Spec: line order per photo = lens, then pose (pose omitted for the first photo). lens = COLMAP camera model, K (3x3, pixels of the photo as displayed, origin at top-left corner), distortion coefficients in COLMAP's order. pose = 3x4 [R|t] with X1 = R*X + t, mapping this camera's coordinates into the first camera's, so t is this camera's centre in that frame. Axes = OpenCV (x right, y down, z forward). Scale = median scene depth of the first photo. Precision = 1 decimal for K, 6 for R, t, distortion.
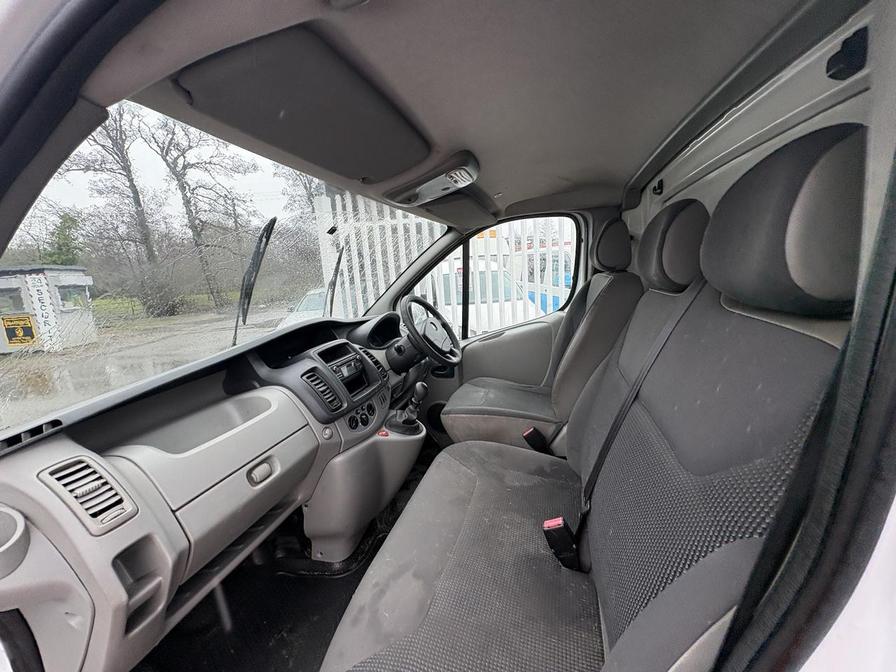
lens RADIAL K [[356.6, 0, 448.2], [0, 356.6, 334.5], [0, 0, 1]] dist [0.002243, -0.000271]
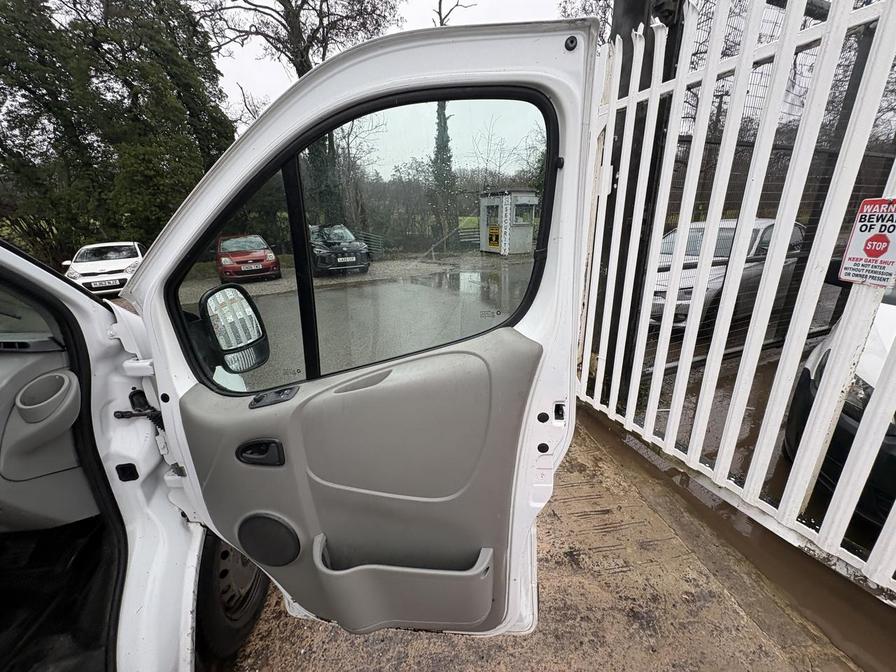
lens RADIAL K [[353.6, 0, 446.9], [0, 353.6, 335.7], [0, 0, 1]] dist [-0.000394, -0.000169]
pose [[0.390436, 0.346204, -0.853055, 0.574796], [-0.154084, 0.938102, 0.310197, -0.415651], [0.907644, 0.010330, 0.419613, 2.004550]]
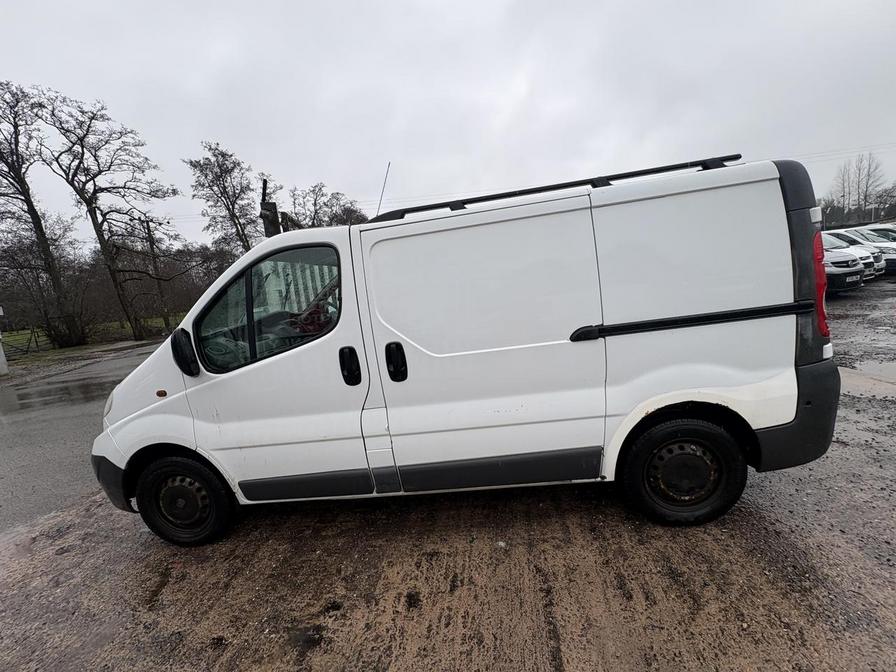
lens RADIAL K [[356.6, 0, 448.2], [0, 356.6, 334.5], [0, 0, 1]] dist [0.002243, -0.000271]
pose [[0.983929, -0.058112, 0.168838, 0.321113], [0.065282, 0.997172, -0.037227, 0.277076], [-0.166197, 0.047651, 0.984941, -1.531042]]
